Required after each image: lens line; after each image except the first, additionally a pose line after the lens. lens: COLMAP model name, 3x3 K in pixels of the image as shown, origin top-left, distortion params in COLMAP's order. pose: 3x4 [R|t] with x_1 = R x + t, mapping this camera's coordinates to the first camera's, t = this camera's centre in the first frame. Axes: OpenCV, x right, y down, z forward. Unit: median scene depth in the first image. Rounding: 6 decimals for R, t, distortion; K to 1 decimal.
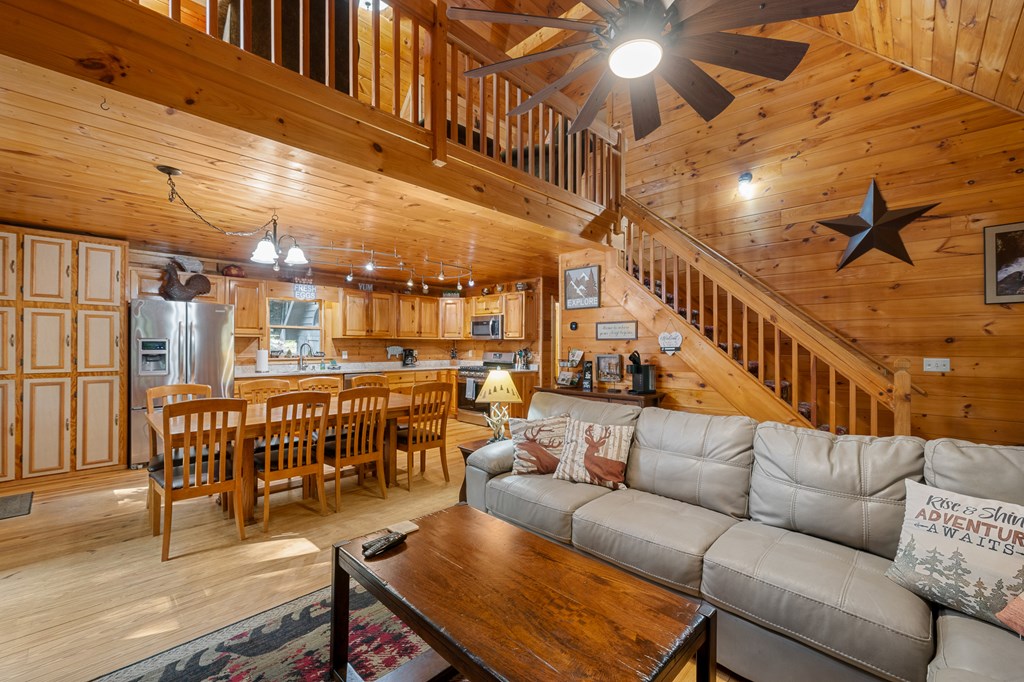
lens RADIAL K [[421.3, 0, 512.0], [0, 421.3, 341.0], [0, 0, 1]] dist [-0.002116, -0.000431]
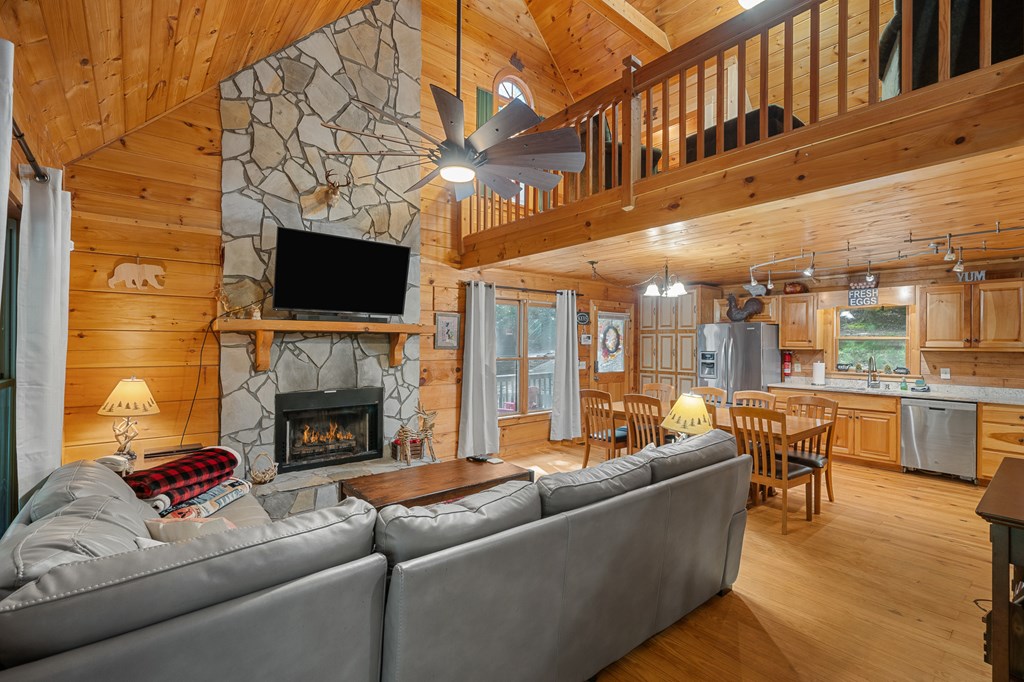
lens RADIAL K [[462.4, 0, 512.0], [0, 462.4, 341.0], [0, 0, 1]] dist [0.000689, -0.000208]
pose [[-0.111876, -0.005967, -0.993704, 0.701152], [0.005191, 0.999965, -0.006589, -0.032133], [0.993709, -0.005896, -0.111841, 0.501060]]
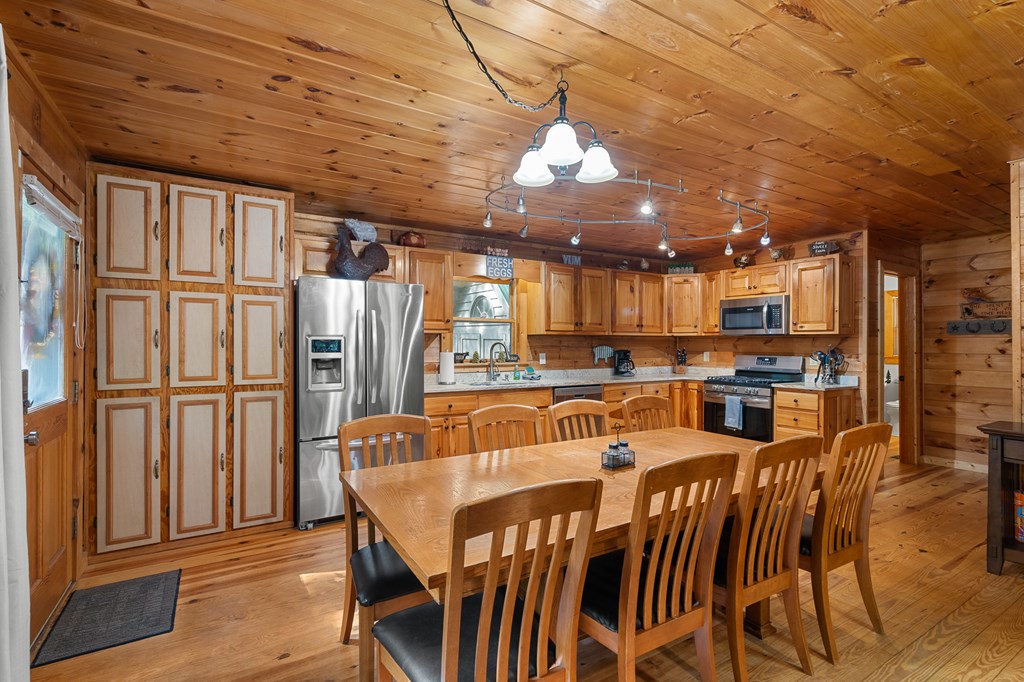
lens RADIAL K [[475.2, 0, 512.0], [0, 475.2, 341.0], [0, 0, 1]] dist [-0.001047, -0.000256]
pose [[0.966317, -0.005026, -0.257307, -0.353043], [0.005444, 0.999985, 0.000911, 0.003615], [0.257298, -0.002281, 0.966329, 0.328270]]
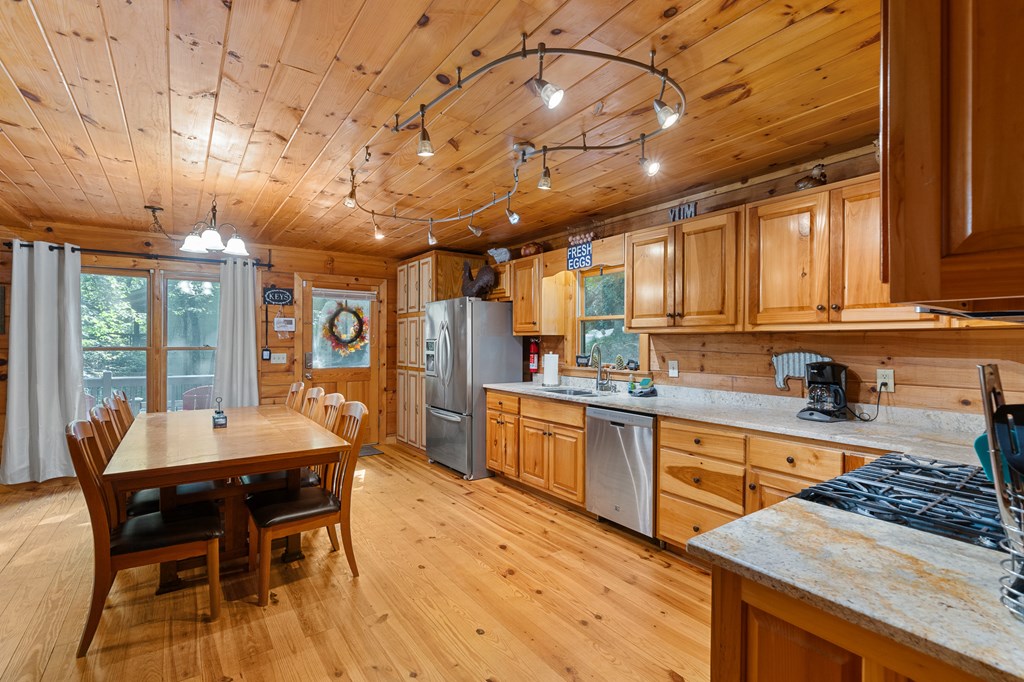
lens RADIAL K [[475.2, 0, 512.0], [0, 475.2, 341.0], [0, 0, 1]] dist [-0.001047, -0.000256]
pose [[-0.188319, -0.005435, -0.982093, 0.234351], [0.005076, 0.999966, -0.006507, 0.006034], [0.982095, -0.006211, -0.188285, 1.340725]]
